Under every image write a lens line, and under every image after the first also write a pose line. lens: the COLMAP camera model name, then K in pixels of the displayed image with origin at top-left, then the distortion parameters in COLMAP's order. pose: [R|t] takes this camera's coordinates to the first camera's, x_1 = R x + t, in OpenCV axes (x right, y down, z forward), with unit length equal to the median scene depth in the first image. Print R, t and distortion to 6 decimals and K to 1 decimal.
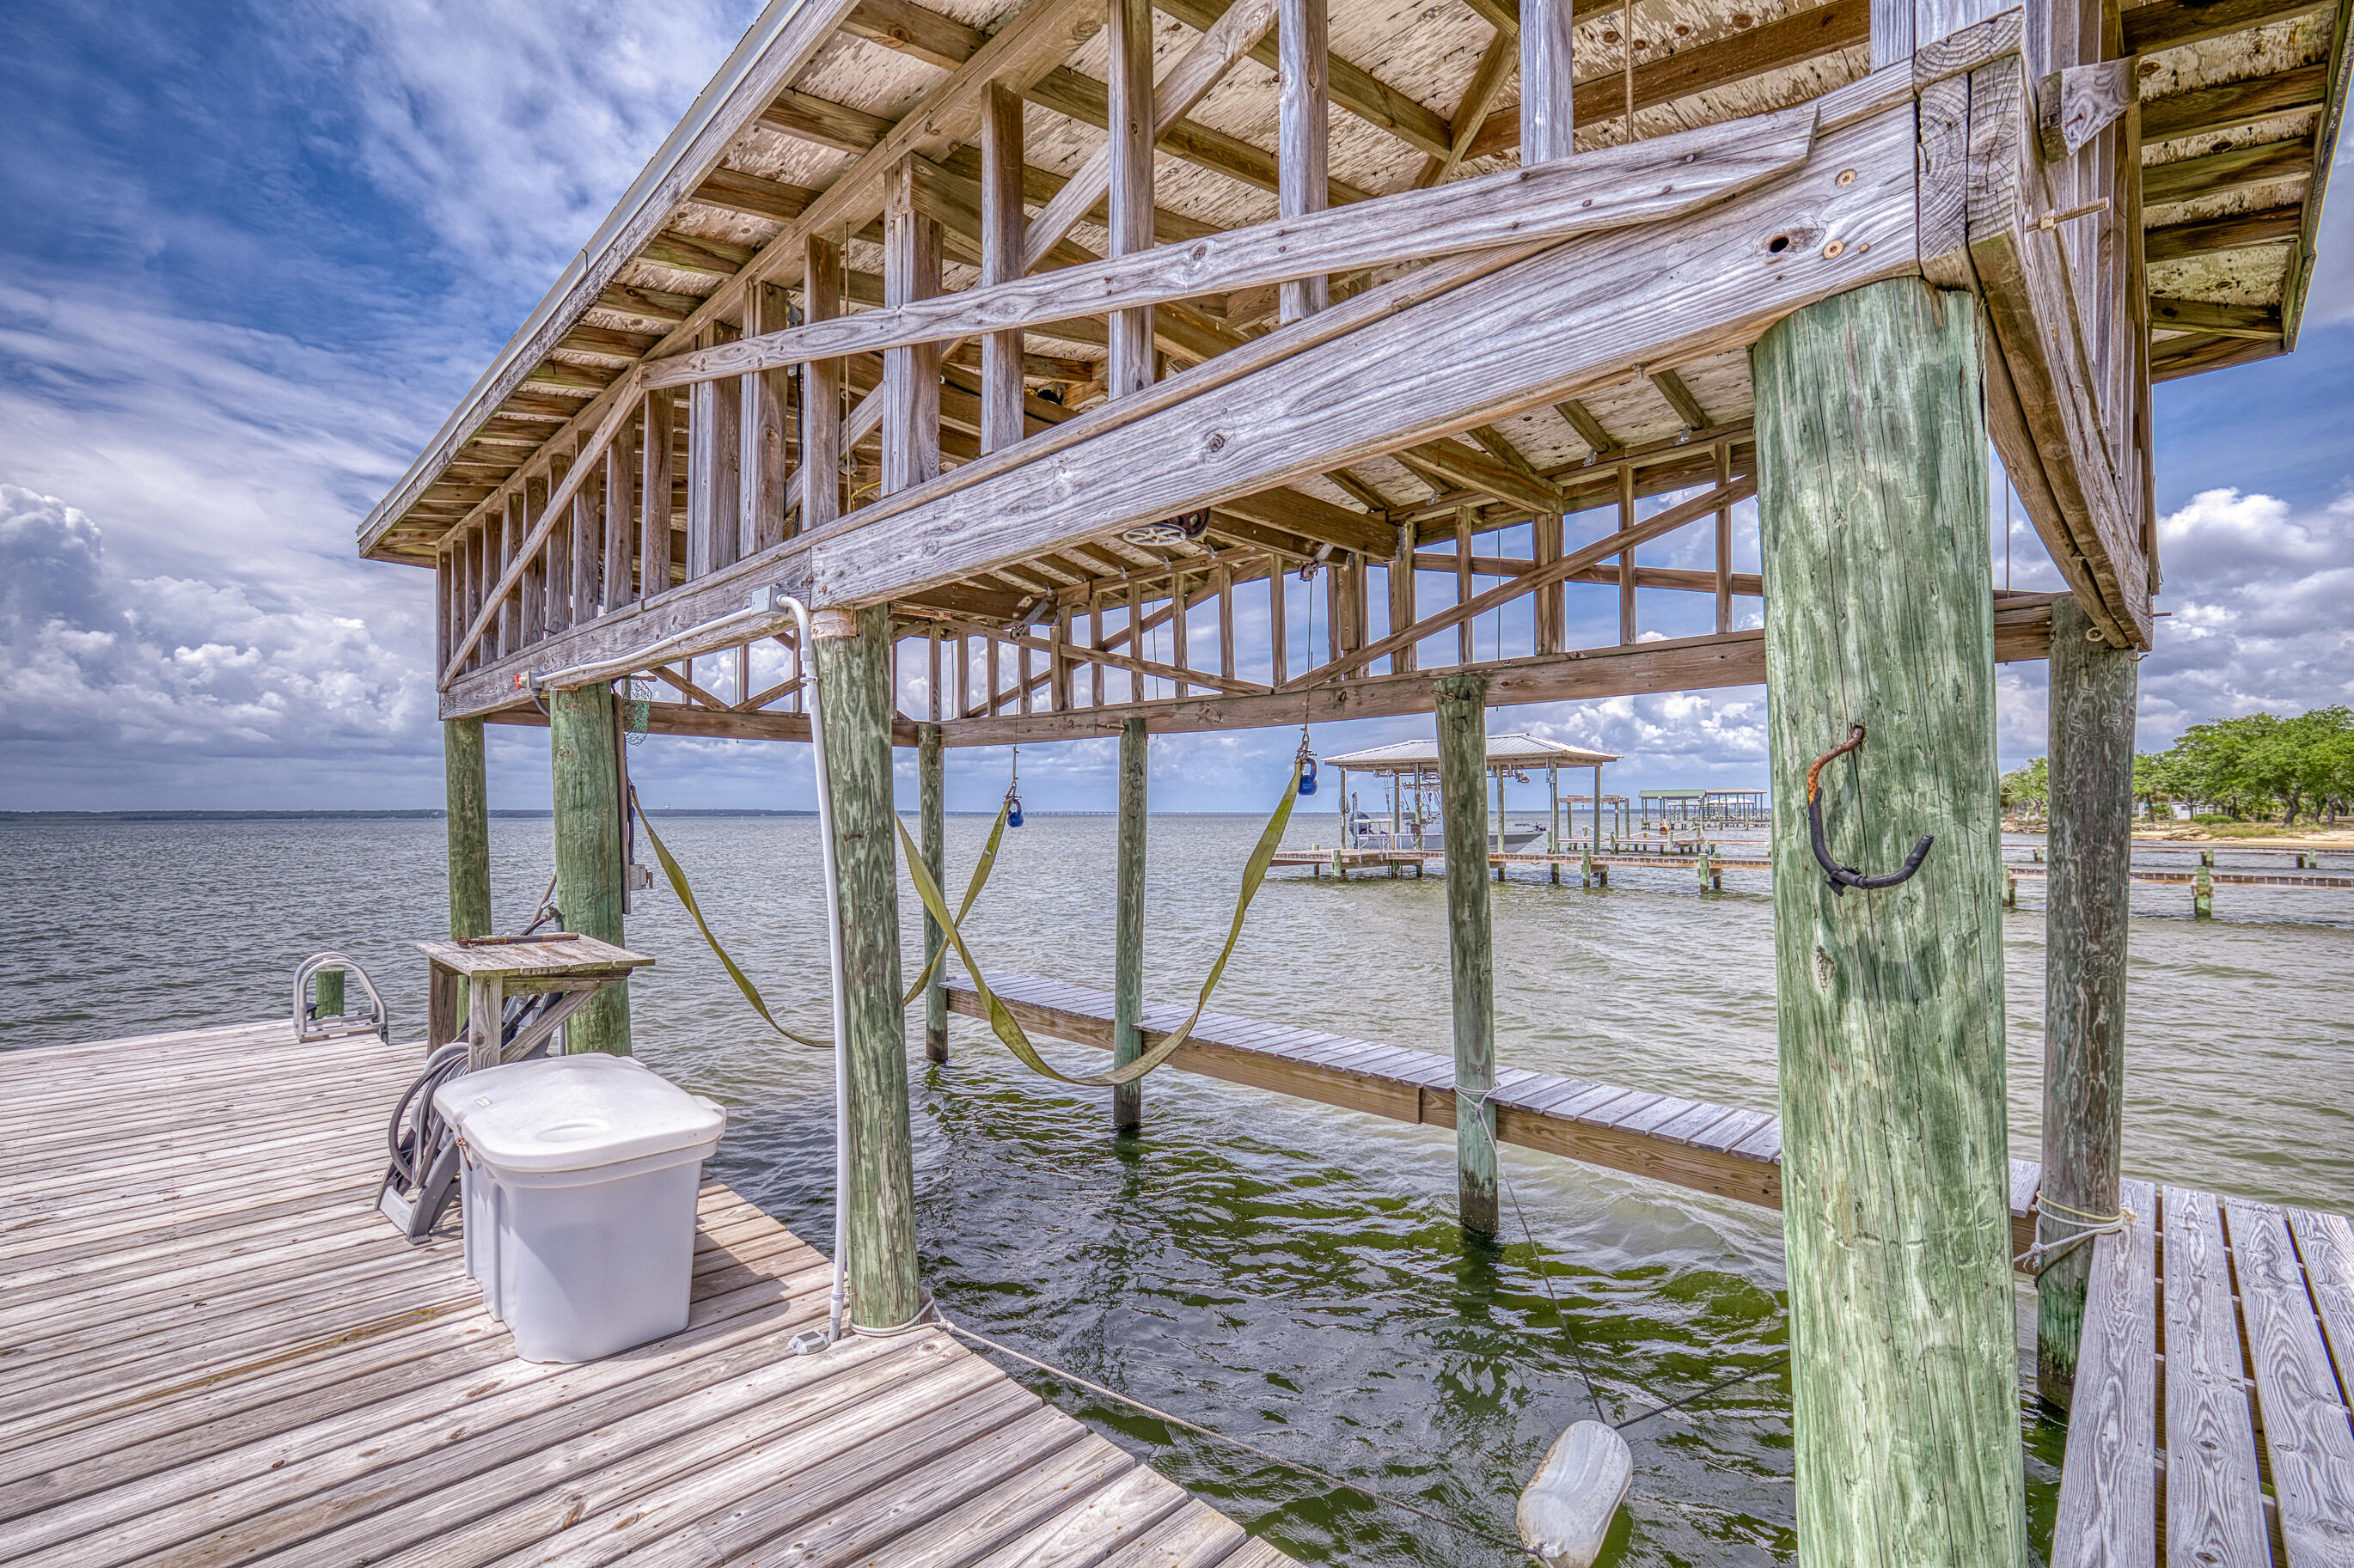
lens RADIAL K [[1038.8, 0, 1166.6], [0, 1038.8, 809.1], [0, 0, 1]] dist [-0.001578, 0.009978]
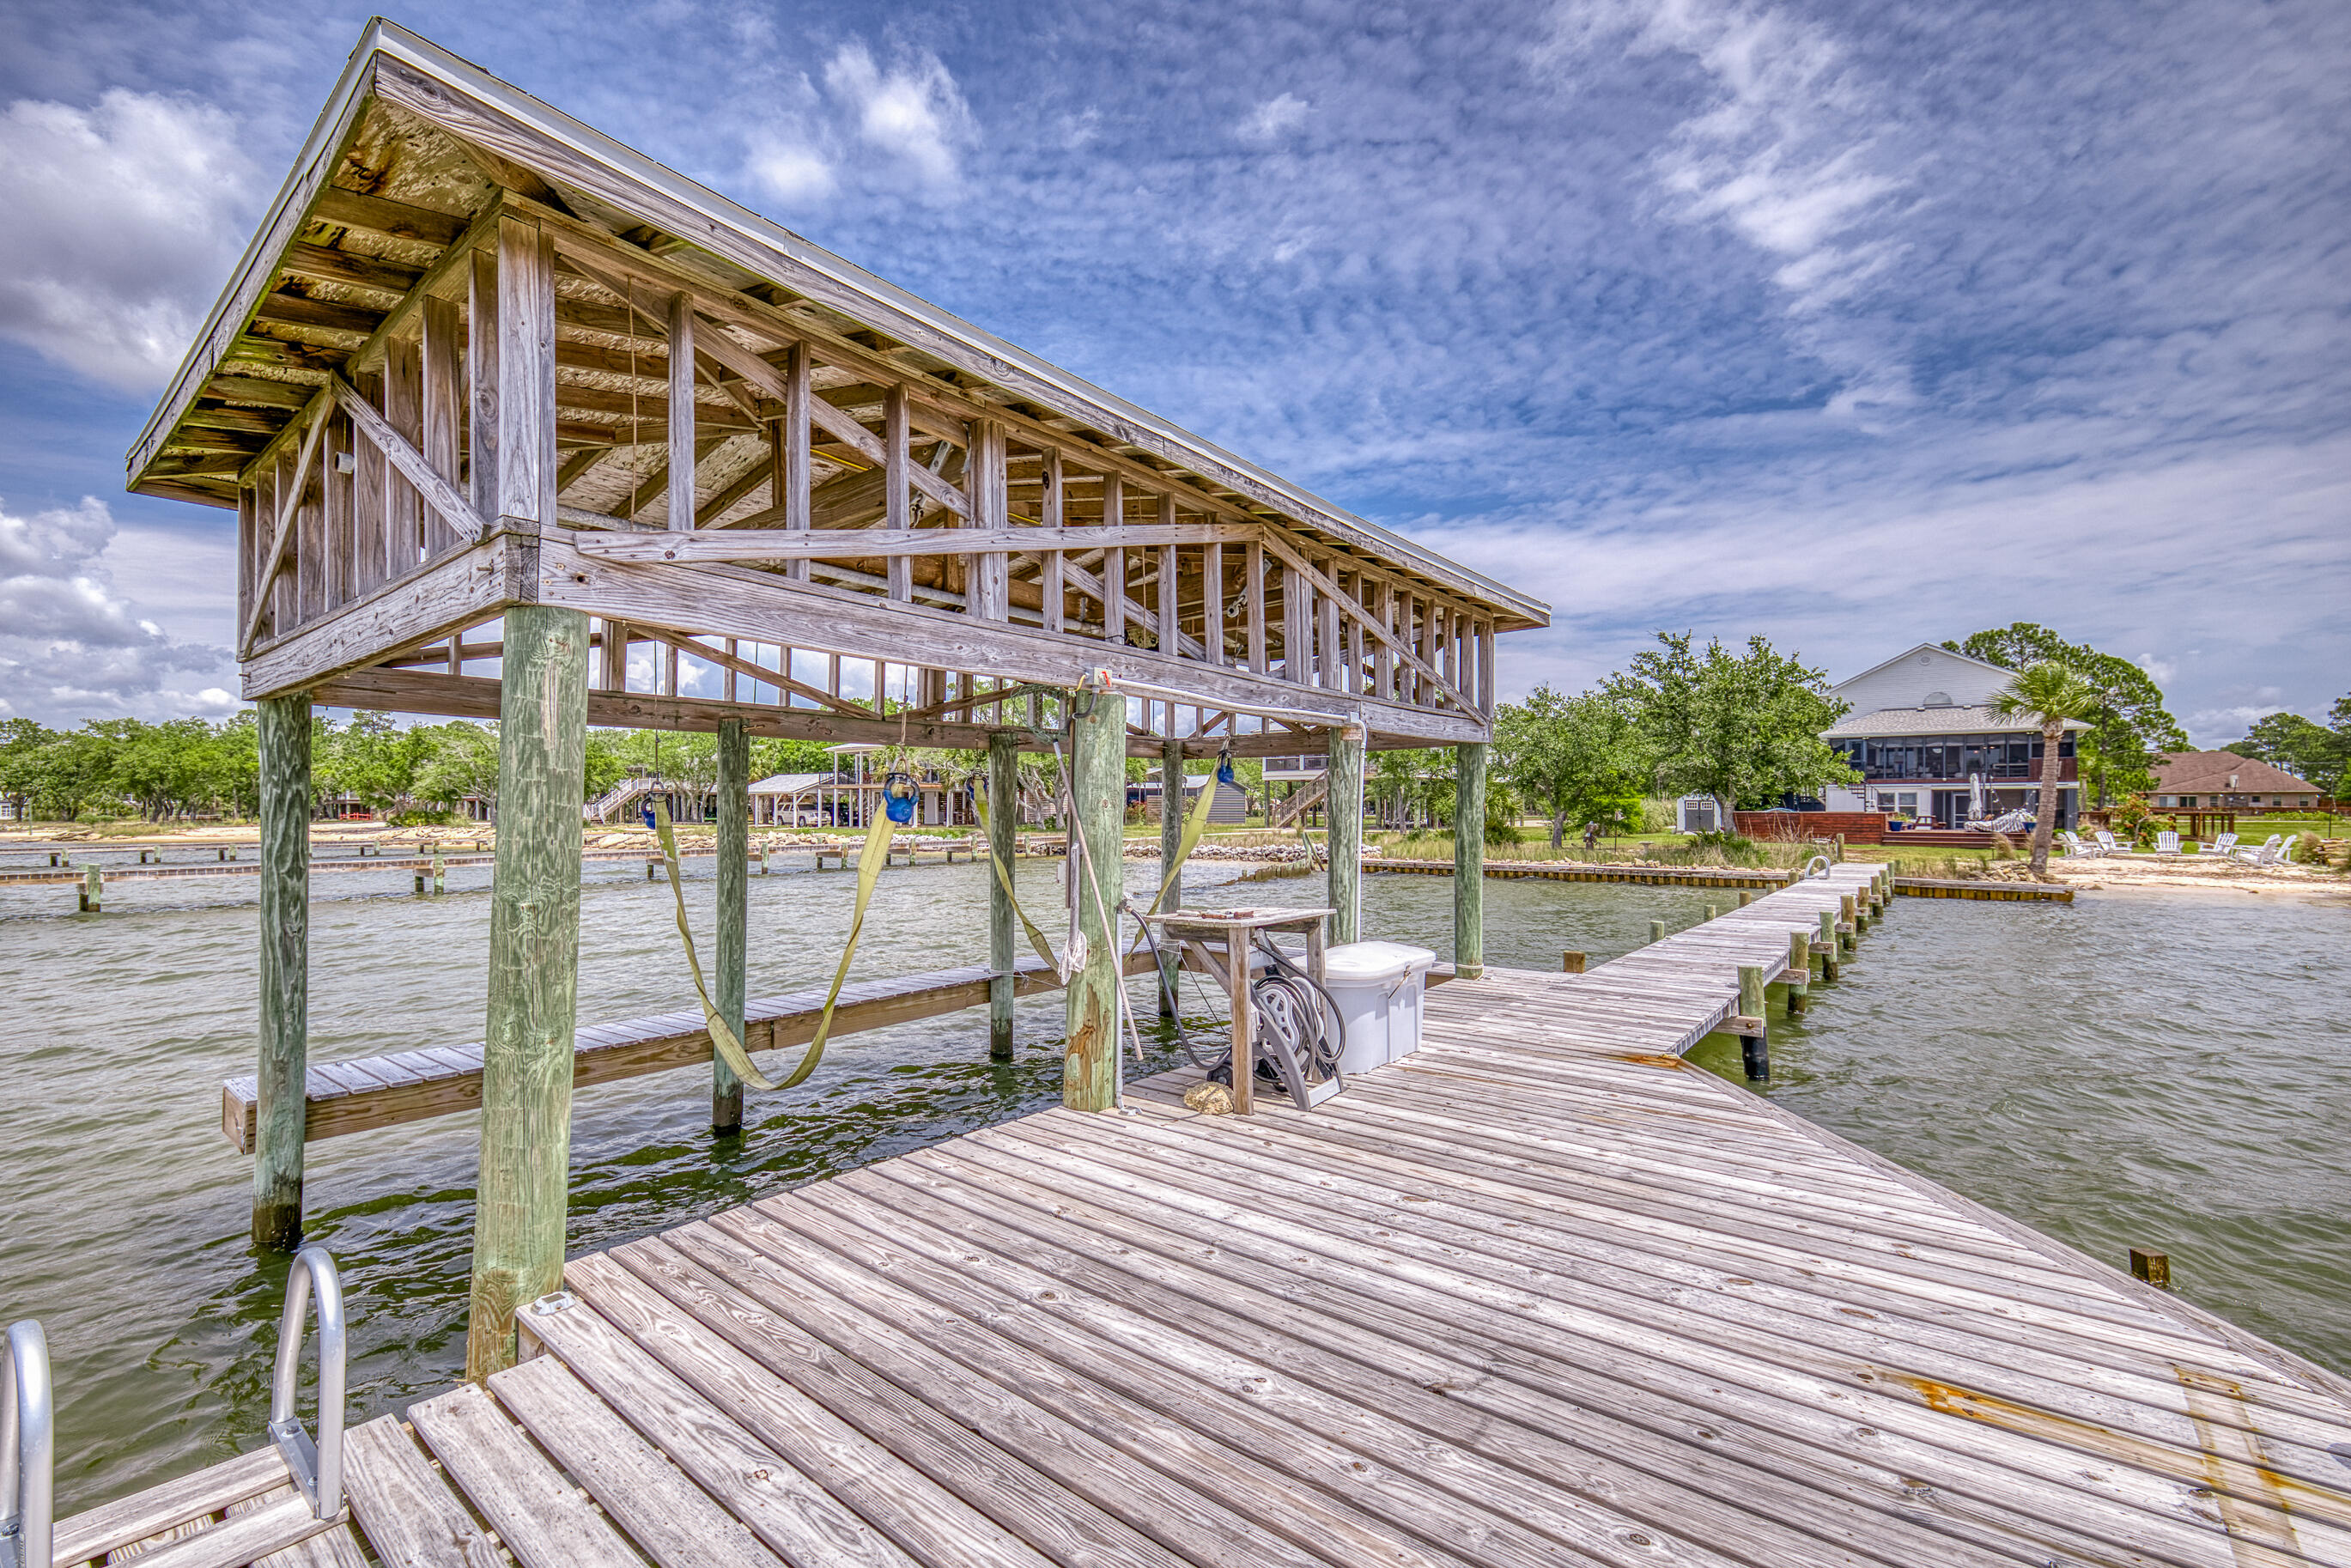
lens RADIAL K [[1037.7, 0, 1165.2], [0, 1037.7, 809.1], [0, 0, 1]] dist [-0.001578, 0.009978]
pose [[-0.148977, 0.007310, 0.988814, -1.093074], [-0.007623, 0.999934, -0.008541, 0.007896], [-0.988811, -0.008810, -0.148911, 0.743102]]
